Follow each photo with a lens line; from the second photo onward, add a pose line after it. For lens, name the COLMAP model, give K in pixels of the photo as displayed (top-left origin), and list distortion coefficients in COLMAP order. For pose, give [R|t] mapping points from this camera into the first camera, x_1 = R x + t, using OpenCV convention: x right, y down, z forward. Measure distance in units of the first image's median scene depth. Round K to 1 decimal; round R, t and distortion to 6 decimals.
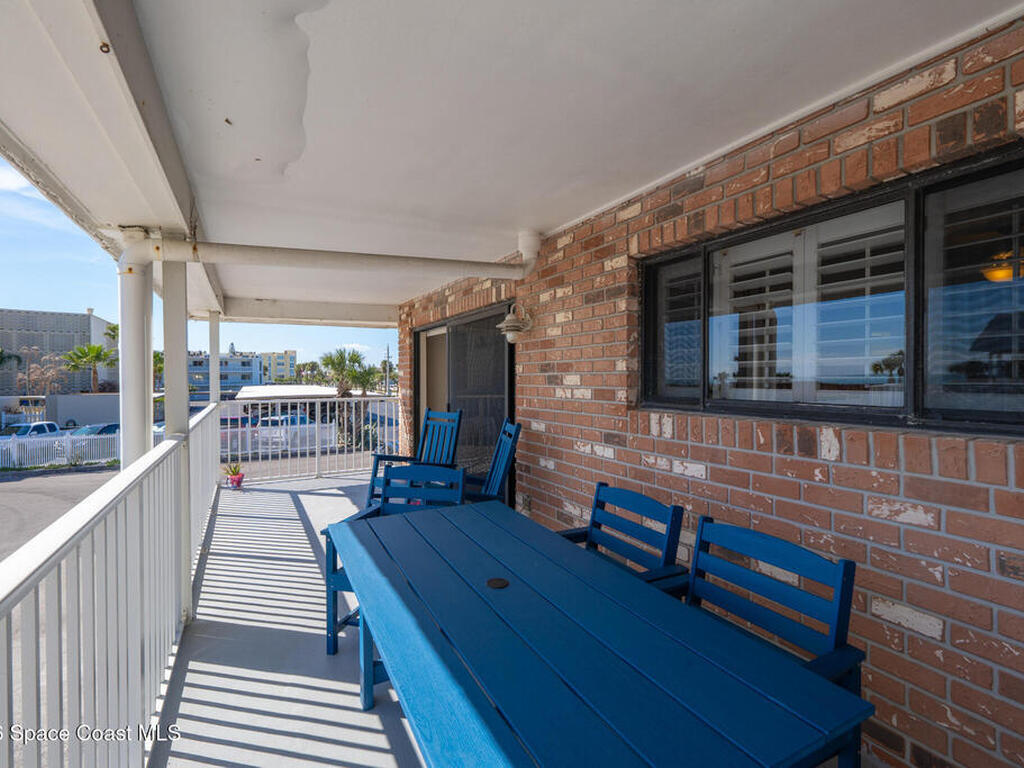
lens RADIAL K [[498.9, 0, 512.0], [0, 498.9, 384.0], [0, 0, 1]] dist [0.001059, 0.000353]
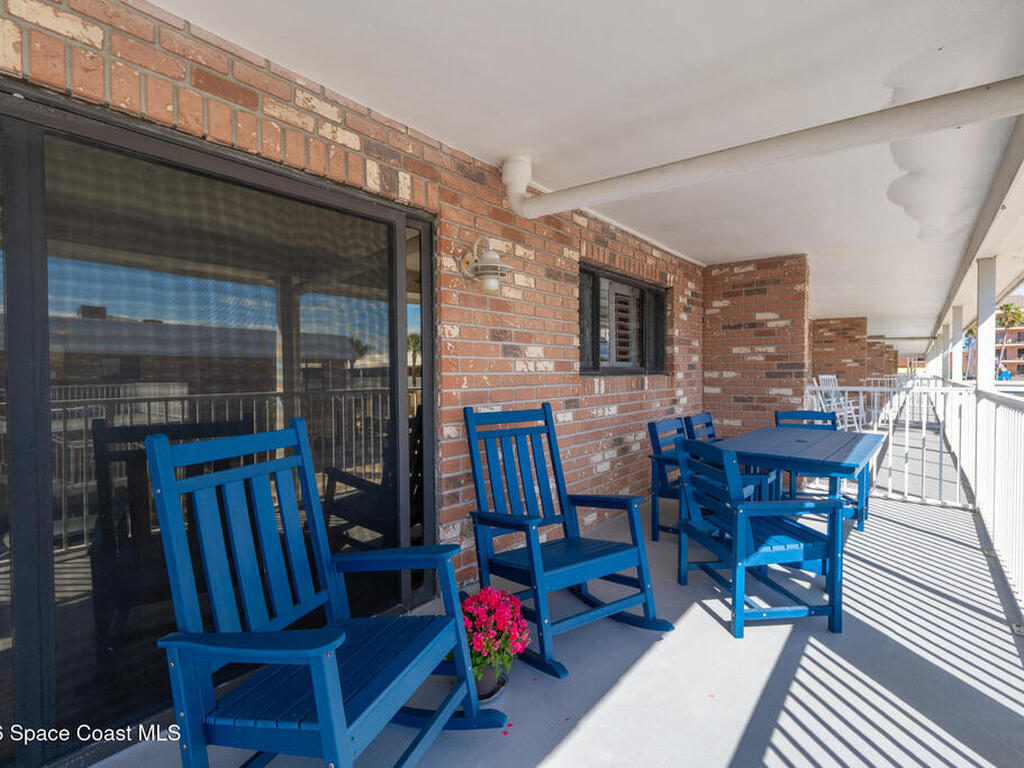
lens RADIAL K [[498.9, 0, 512.0], [0, 498.9, 384.0], [0, 0, 1]] dist [0.001059, 0.000353]
pose [[-0.393946, -0.015634, 0.919000, -0.763438], [0.020061, 0.999471, 0.025602, 0.028913], [-0.918915, 0.028522, -0.393424, 1.479763]]
